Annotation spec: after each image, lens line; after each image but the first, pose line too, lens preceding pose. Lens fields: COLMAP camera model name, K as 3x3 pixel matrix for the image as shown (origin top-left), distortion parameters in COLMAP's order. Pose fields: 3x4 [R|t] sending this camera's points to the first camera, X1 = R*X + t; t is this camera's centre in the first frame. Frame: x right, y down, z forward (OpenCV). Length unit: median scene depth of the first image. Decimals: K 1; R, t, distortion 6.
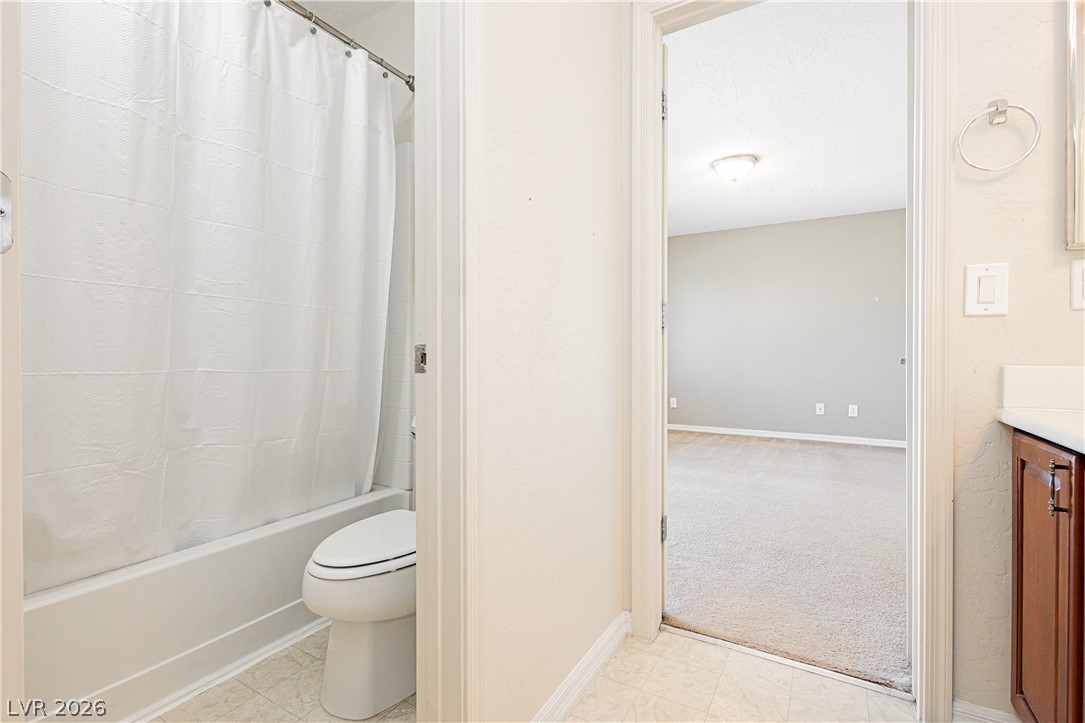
lens RADIAL K [[503.2, 0, 542.2], [0, 503.2, 358.7], [0, 0, 1]] dist [0.001405, -0.000661]
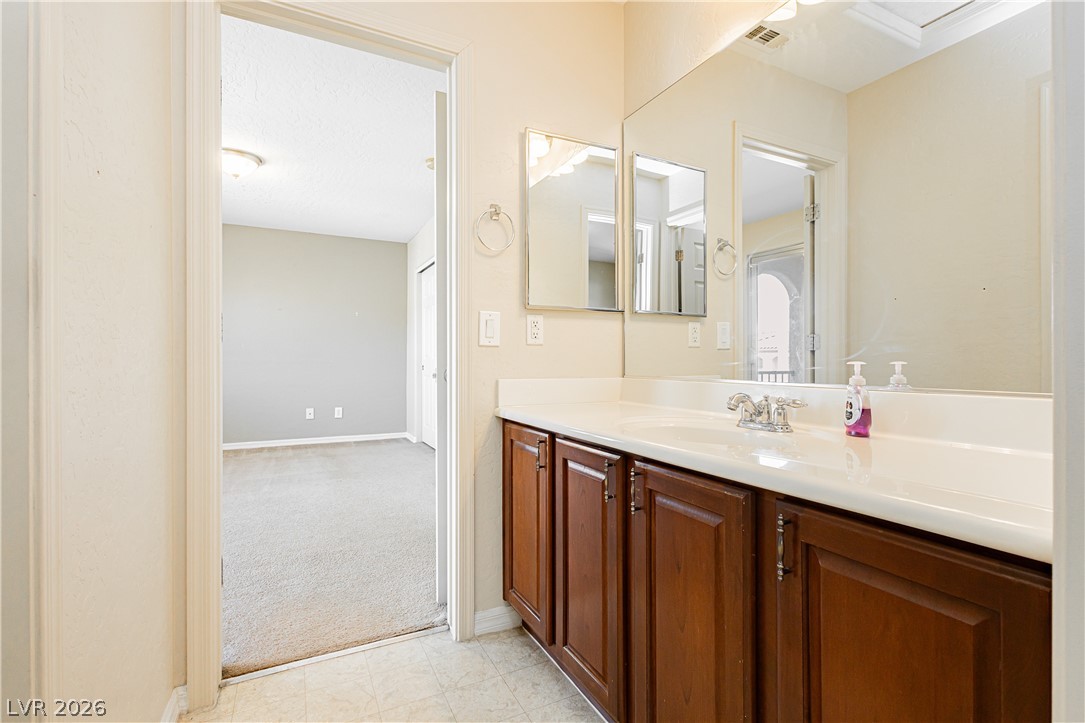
lens RADIAL K [[503.2, 0, 551.0], [0, 503.2, 358.5], [0, 0, 1]] dist [0.001405, -0.000661]
pose [[0.523260, 0.000775, 0.852173, -0.217720], [0.001914, 0.999996, -0.002085, -0.033614], [-0.852171, 0.002722, 0.523257, 0.048253]]
